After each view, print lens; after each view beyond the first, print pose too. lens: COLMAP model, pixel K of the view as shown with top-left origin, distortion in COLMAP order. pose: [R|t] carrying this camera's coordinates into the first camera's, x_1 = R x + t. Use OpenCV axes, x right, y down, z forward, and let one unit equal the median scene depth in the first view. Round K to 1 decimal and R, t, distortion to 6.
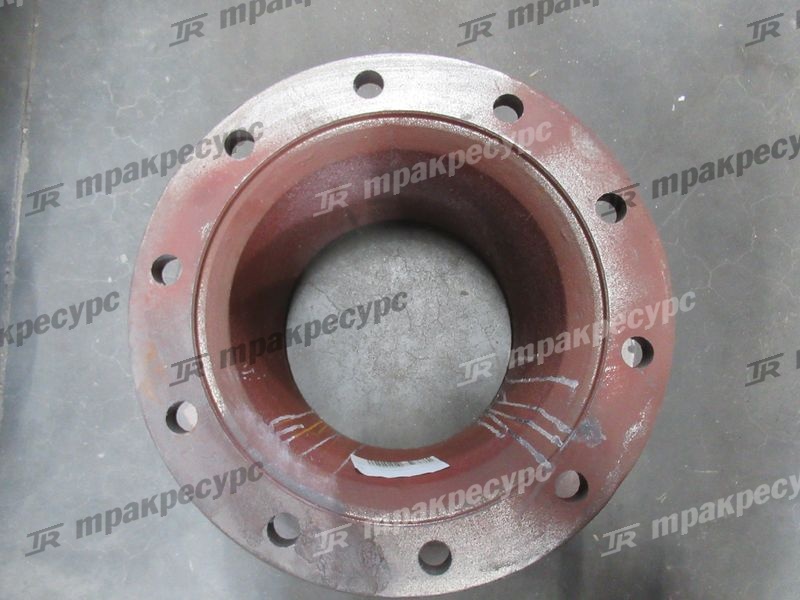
lens RADIAL K [[593.4, 0, 400.0], [0, 593.4, 300.0], [0, 0, 1]] dist [0.012759, 0.003408]
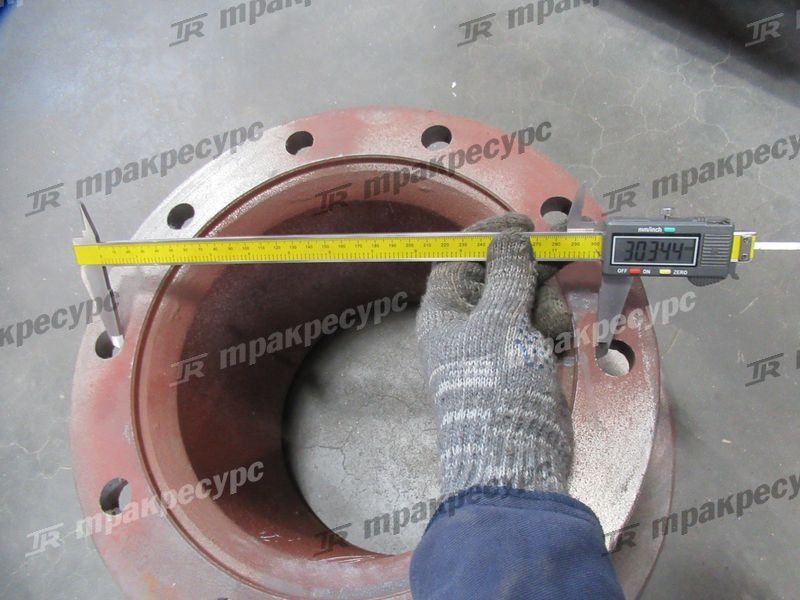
lens RADIAL K [[593.4, 0, 400.0], [0, 593.4, 300.0], [0, 0, 1]] dist [0.012759, 0.003408]
pose [[0.739154, -0.661217, 0.128231, -0.000525], [0.667620, 0.694083, -0.269317, 0.259094], [0.089074, 0.284677, 0.954476, 0.103885]]
